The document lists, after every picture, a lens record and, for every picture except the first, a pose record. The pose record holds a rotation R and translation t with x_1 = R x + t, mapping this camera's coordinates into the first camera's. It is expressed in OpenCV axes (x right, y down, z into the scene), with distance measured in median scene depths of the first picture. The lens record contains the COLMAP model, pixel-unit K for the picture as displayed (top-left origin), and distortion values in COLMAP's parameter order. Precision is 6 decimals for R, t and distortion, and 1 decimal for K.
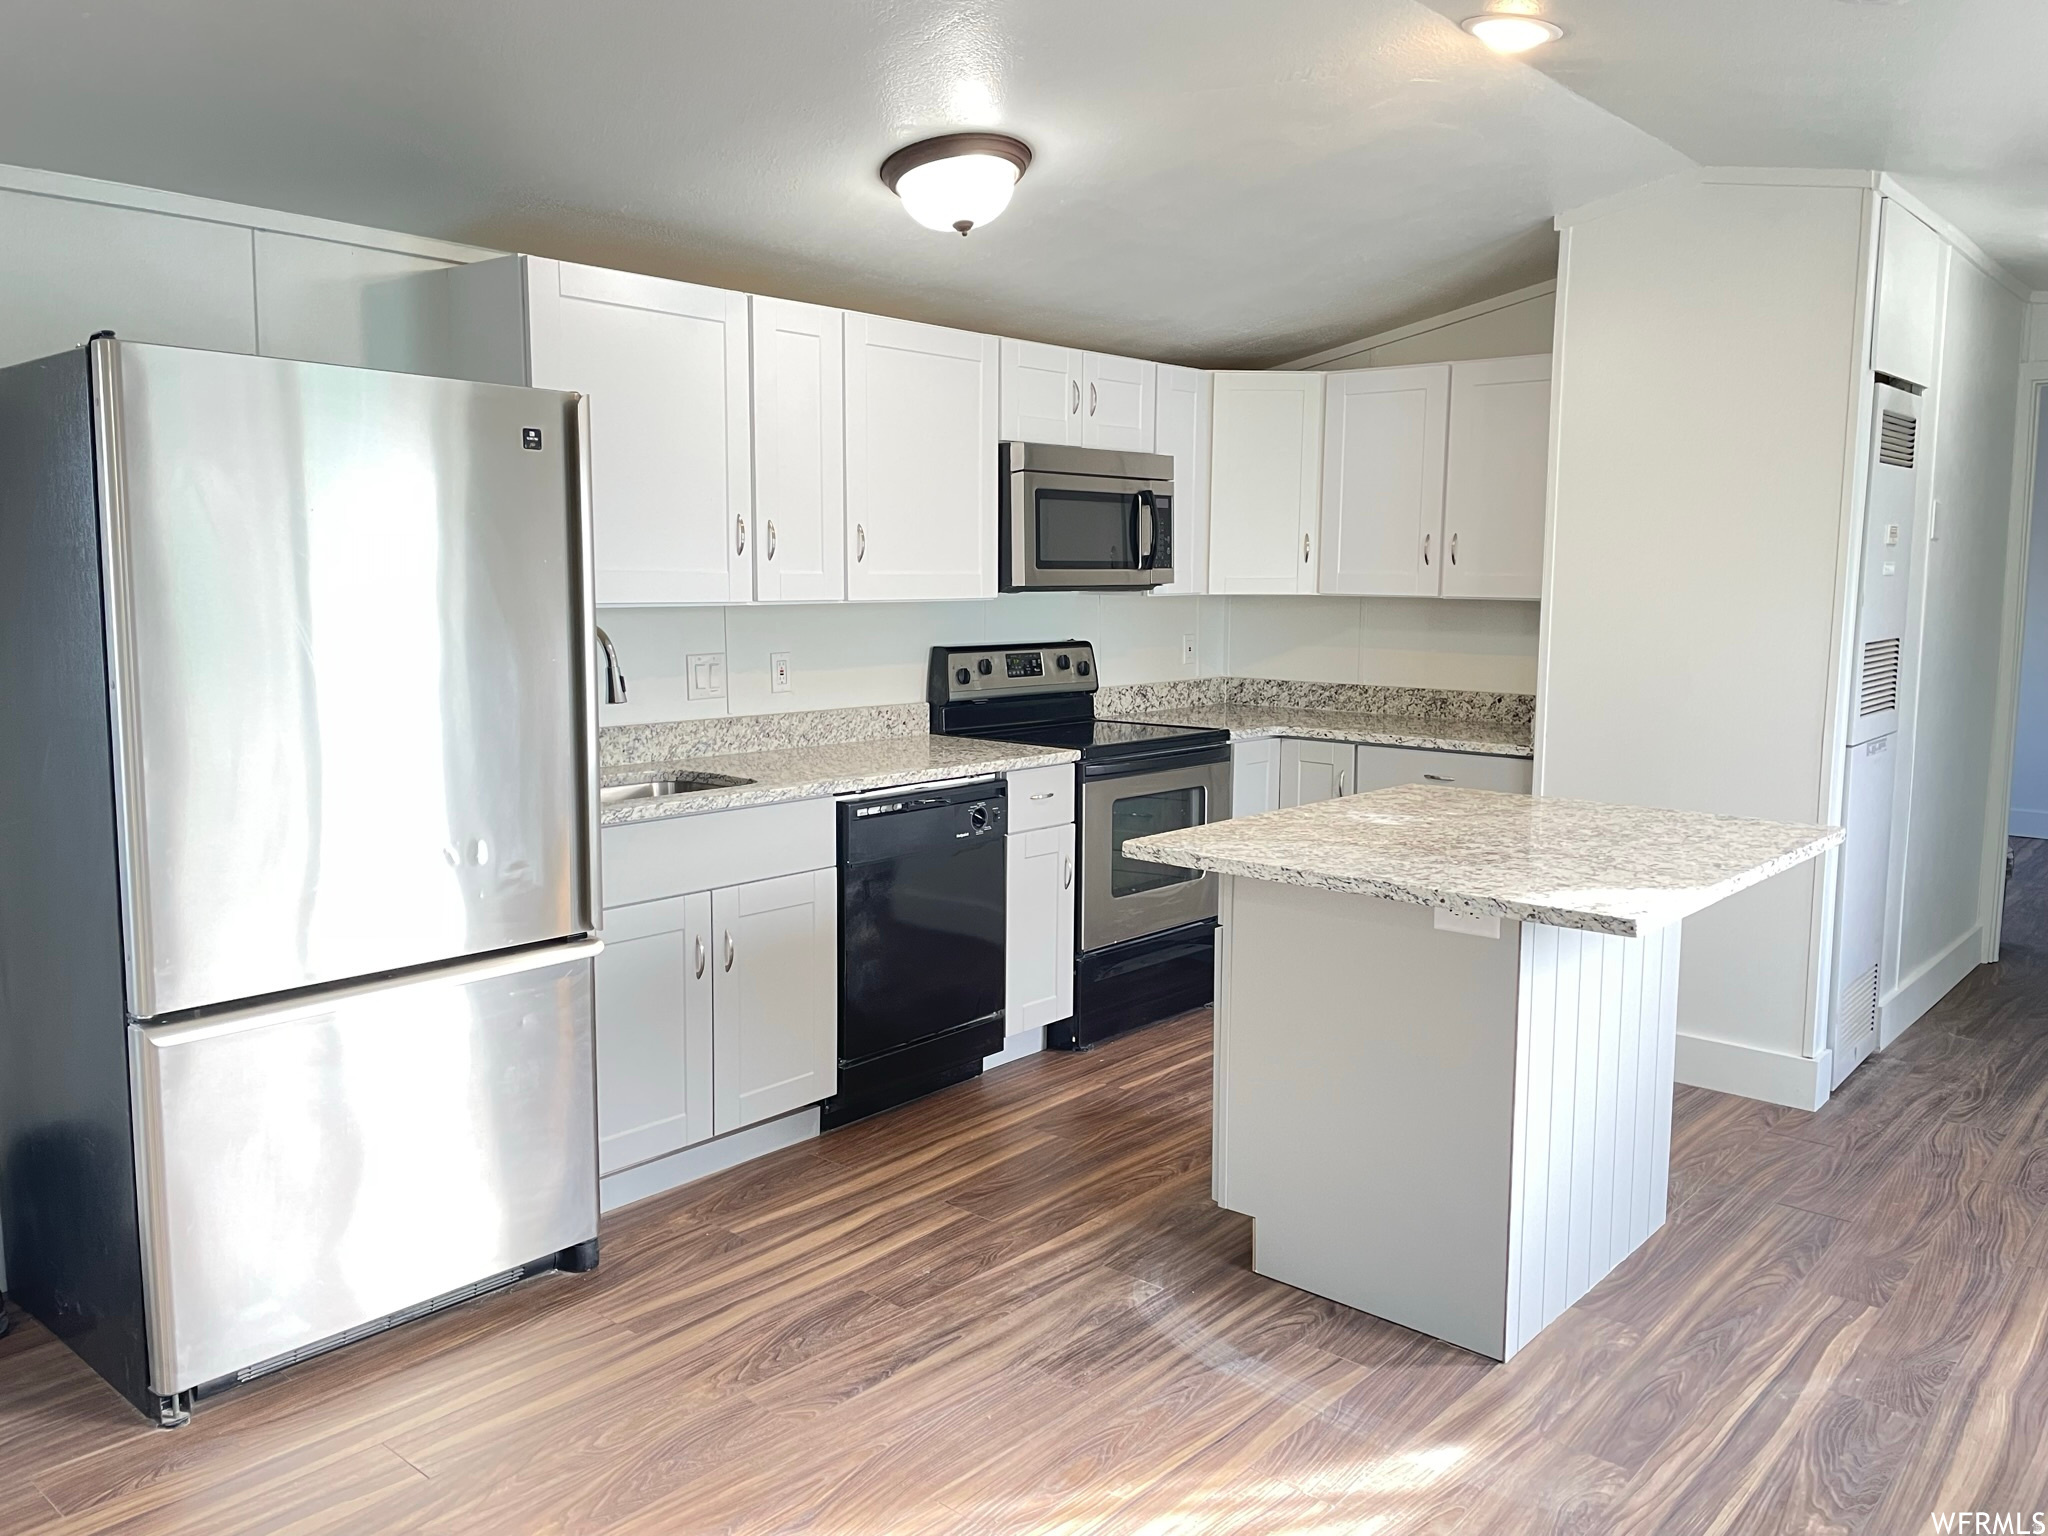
lens RADIAL K [[1529.1, 0, 1015.1], [0, 1529.1, 762.6], [0, 0, 1]] dist [0.000376, -0.022029]
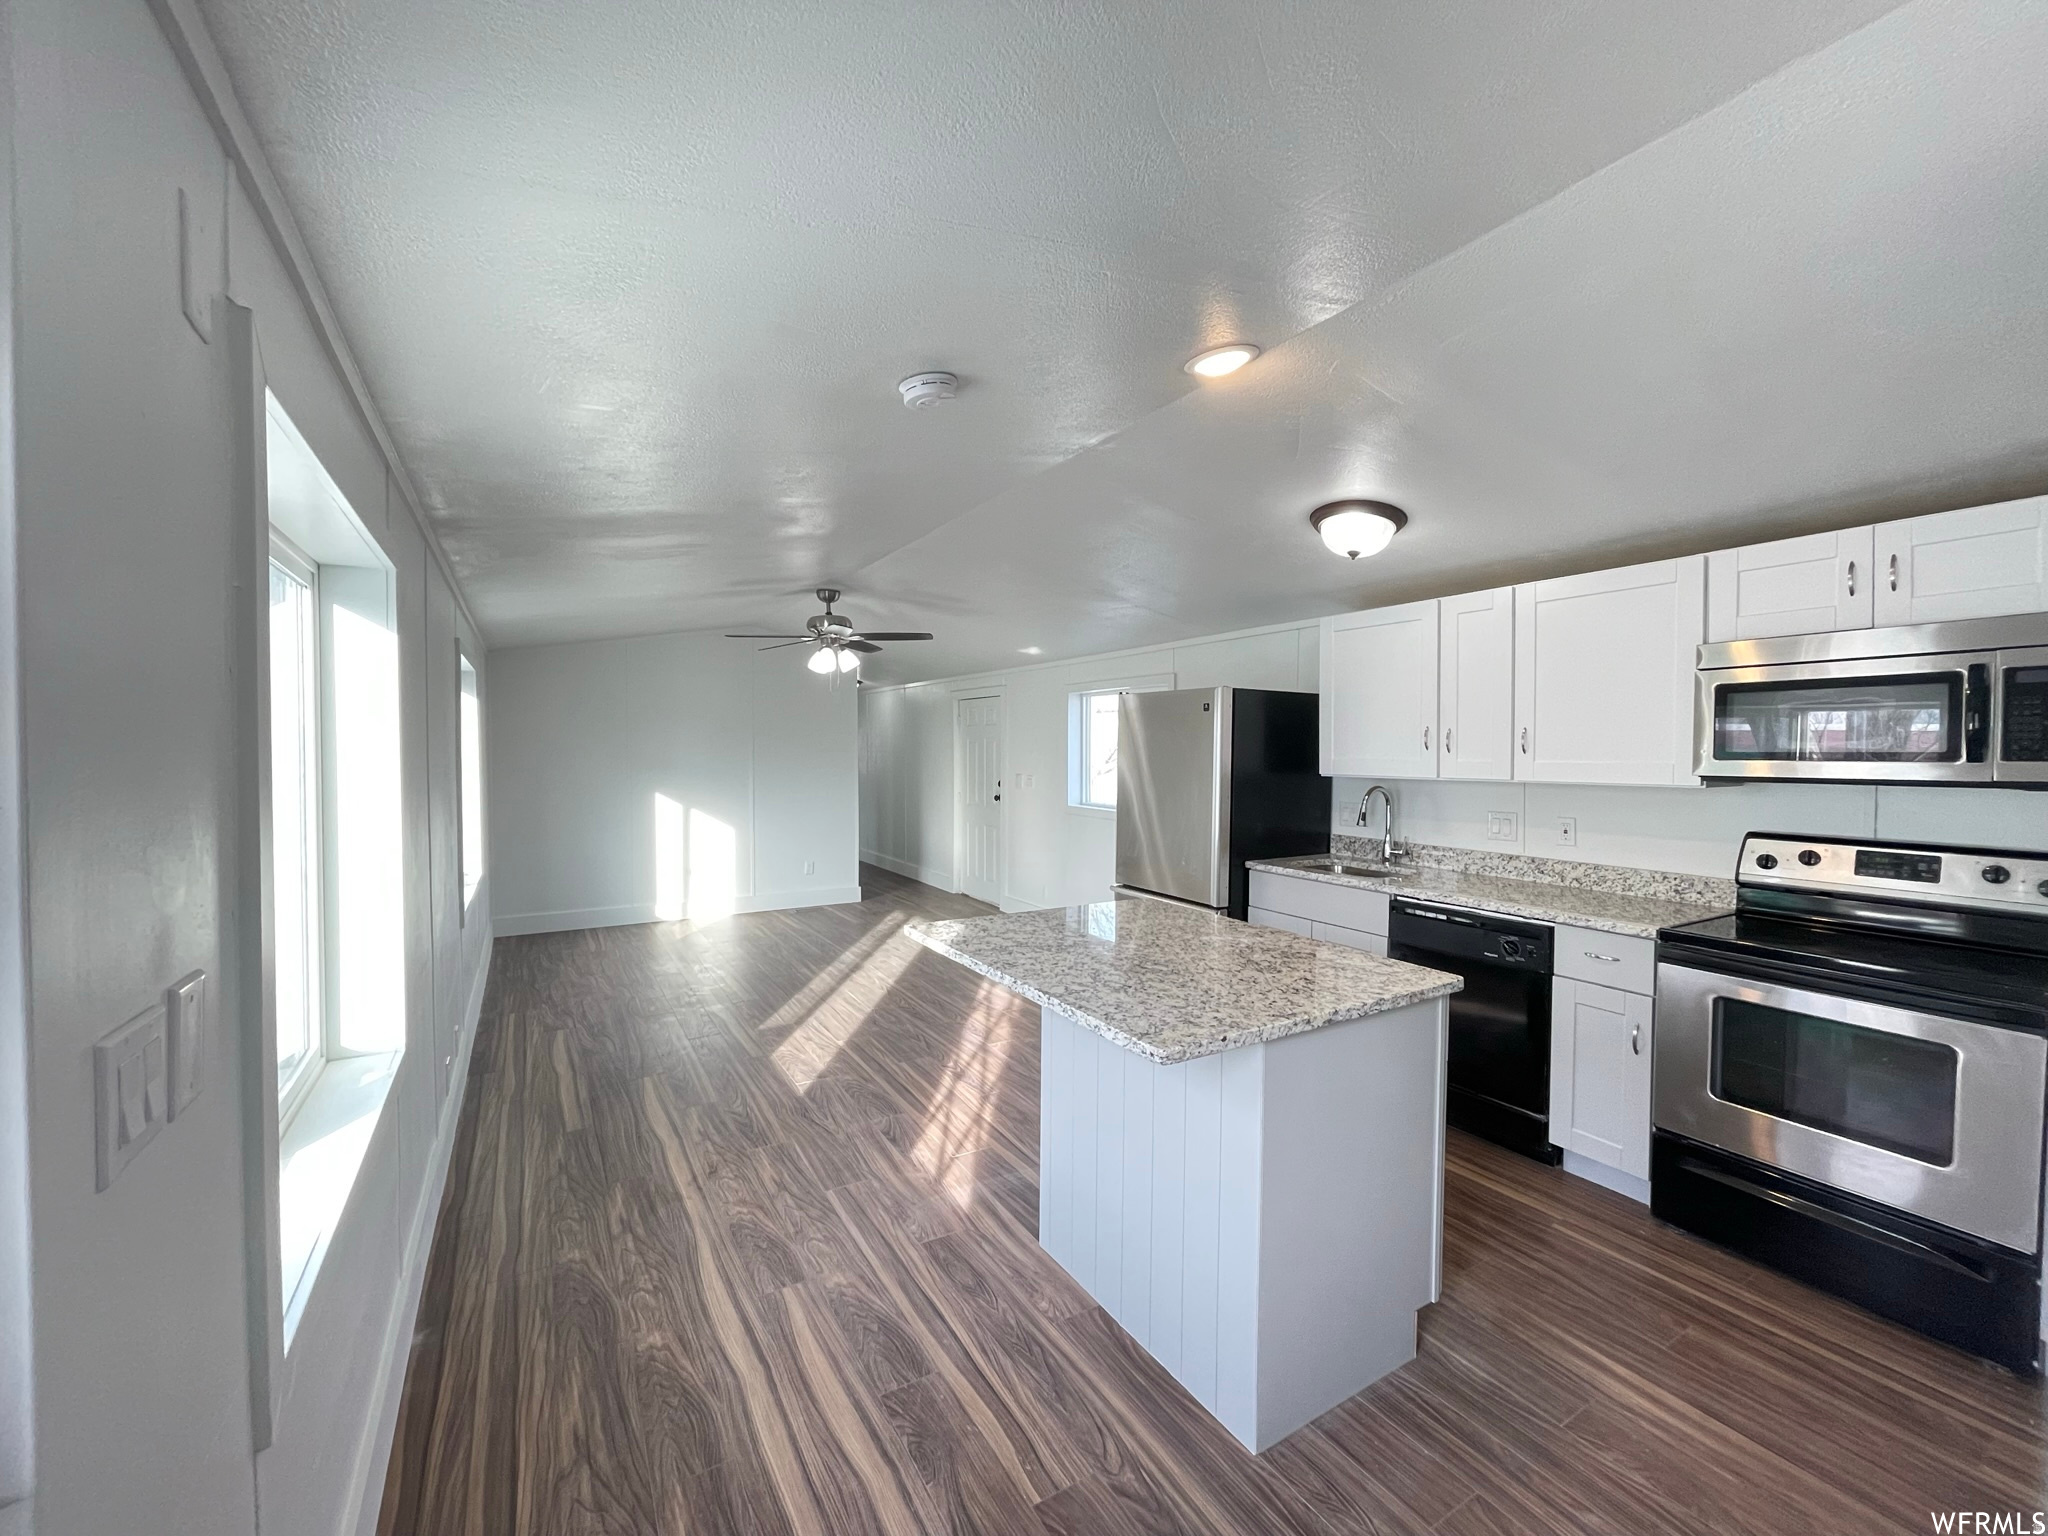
lens RADIAL K [[828.6, 0, 1013.0], [0, 828.6, 764.6], [0, 0, 1]] dist [0.021440, 0.000199]
pose [[-0.301361, 0.009976, -0.953458, 0.833151], [-0.123912, 0.991056, 0.049535, -0.107673], [0.945425, 0.133072, -0.297429, 0.833533]]
